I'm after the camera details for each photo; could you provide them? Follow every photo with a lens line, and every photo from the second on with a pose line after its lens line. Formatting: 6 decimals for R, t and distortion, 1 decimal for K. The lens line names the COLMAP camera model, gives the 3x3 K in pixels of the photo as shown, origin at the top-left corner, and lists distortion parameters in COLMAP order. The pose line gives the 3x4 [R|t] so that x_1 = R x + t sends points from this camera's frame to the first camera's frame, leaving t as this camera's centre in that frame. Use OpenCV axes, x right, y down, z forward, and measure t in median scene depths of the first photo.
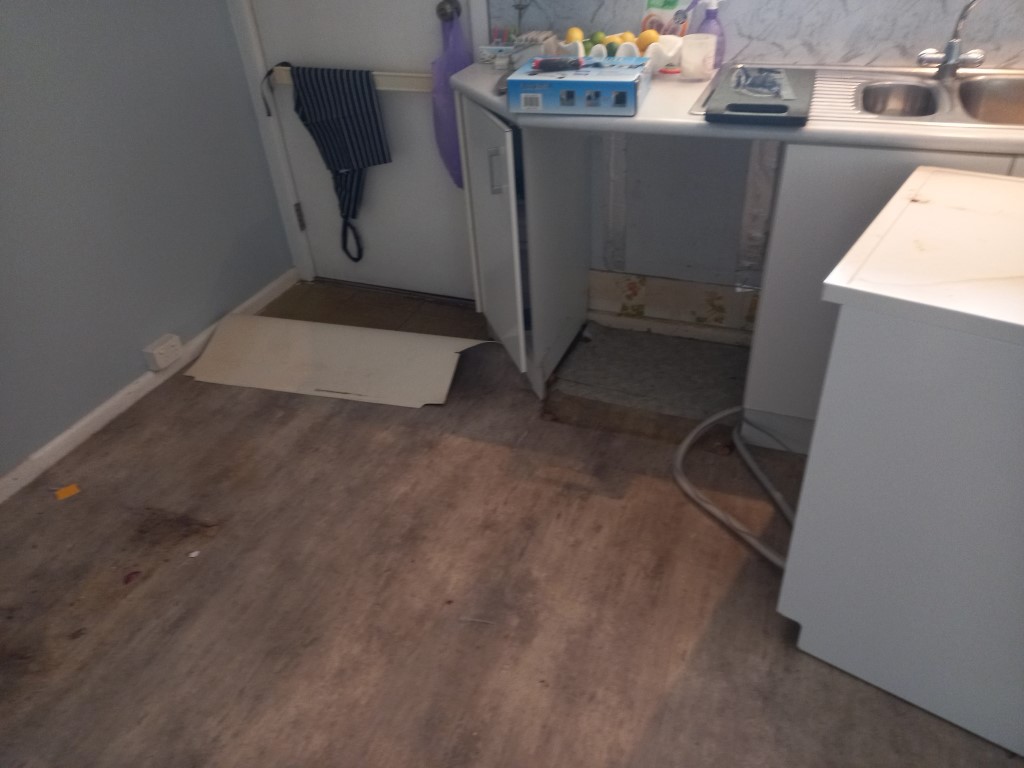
lens RADIAL K [[744.5, 0, 512.5], [0, 744.5, 425.0], [0, 0, 1]] dist [0.018043, -0.000273]
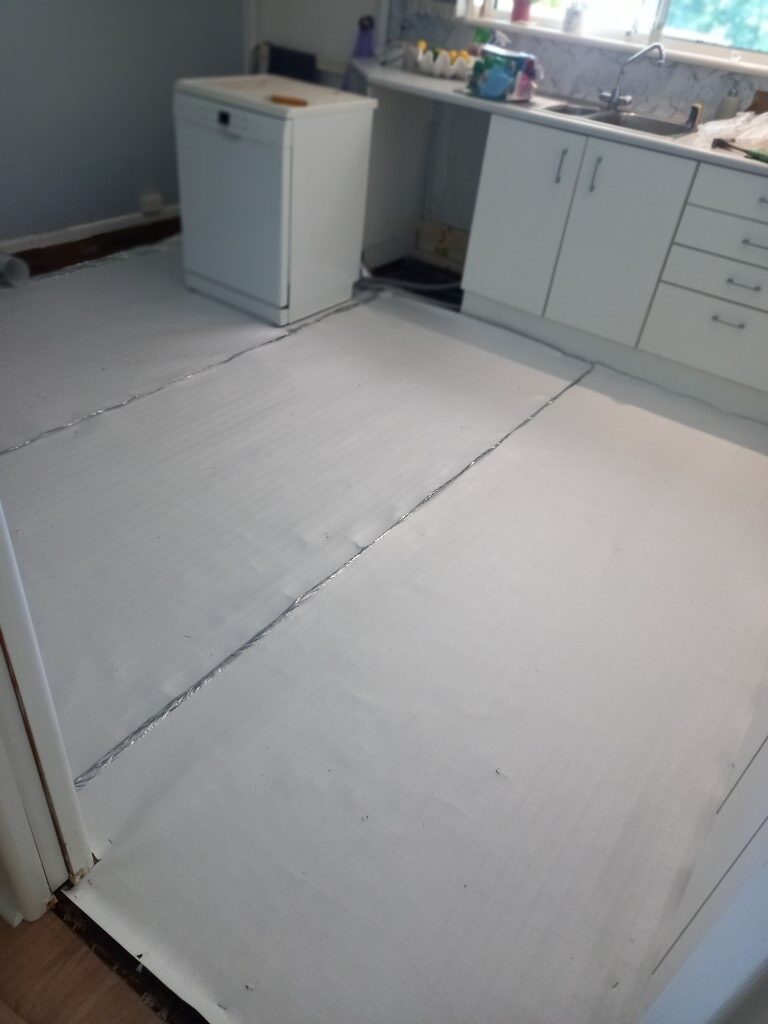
lens RADIAL K [[762.9, 0, 350.6], [0, 762.9, 556.7], [0, 0, 1]] dist [0.003402, -0.007379]
pose [[0.952552, 0.279436, -0.120669, 0.430923], [-0.276152, 0.960130, 0.043477, 0.530830], [0.128007, -0.008091, 0.991740, -0.712760]]
